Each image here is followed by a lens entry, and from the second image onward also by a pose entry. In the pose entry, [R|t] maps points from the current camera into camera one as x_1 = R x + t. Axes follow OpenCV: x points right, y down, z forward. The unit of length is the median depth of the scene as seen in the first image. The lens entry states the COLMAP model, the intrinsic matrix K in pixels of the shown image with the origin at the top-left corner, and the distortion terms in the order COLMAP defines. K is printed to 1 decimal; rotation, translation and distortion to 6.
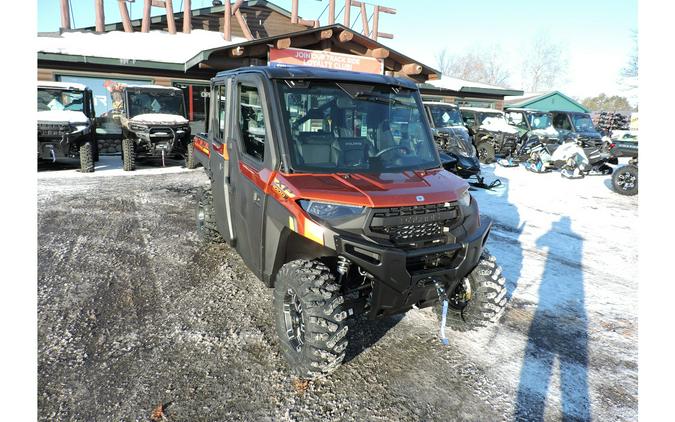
lens RADIAL K [[425.1, 0, 337.8], [0, 425.1, 197.0], [0, 0, 1]] dist [-0.004636, -0.010616]
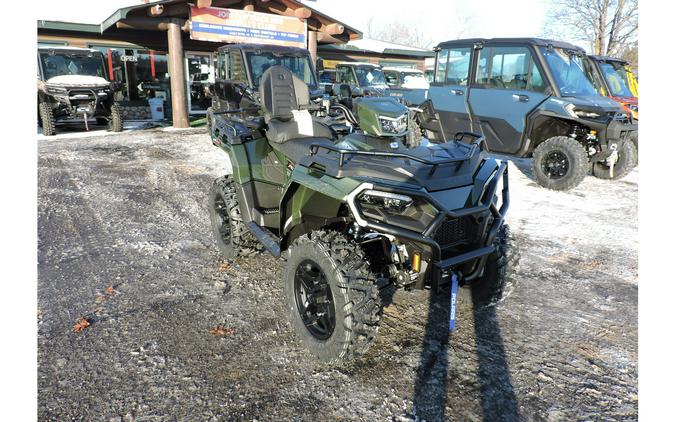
lens RADIAL K [[425.1, 0, 333.9], [0, 425.1, 196.7], [0, 0, 1]] dist [-0.004636, -0.010616]
pose [[0.988895, -0.058712, 0.136530, 0.009626], [0.049707, 0.996415, 0.068457, 0.038279], [-0.140060, -0.060911, 0.988268, -0.050219]]
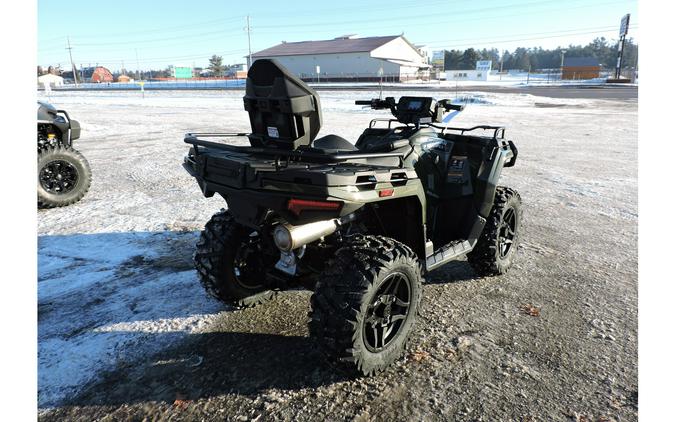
lens RADIAL K [[425.1, 0, 338.8], [0, 425.1, 207.5], [0, 0, 1]] dist [-0.004636, -0.010616]
pose [[-0.427128, -0.285705, 0.857866, -0.149770], [0.164256, 0.908462, 0.384339, -0.038154], [-0.889147, 0.305072, -0.341101, 0.295853]]
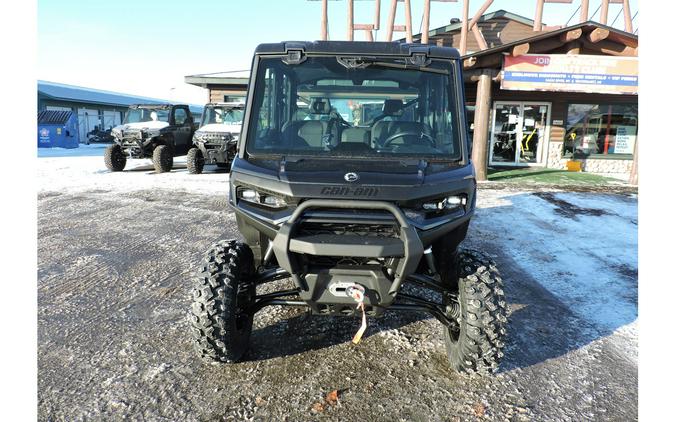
lens RADIAL K [[425.1, 0, 340.9], [0, 425.1, 197.1], [0, 0, 1]] dist [-0.004636, -0.010616]
pose [[0.866997, 0.060626, -0.494612, 0.008738], [-0.084575, 0.996074, -0.026158, 0.014773], [0.491084, 0.064511, 0.868720, 0.024653]]
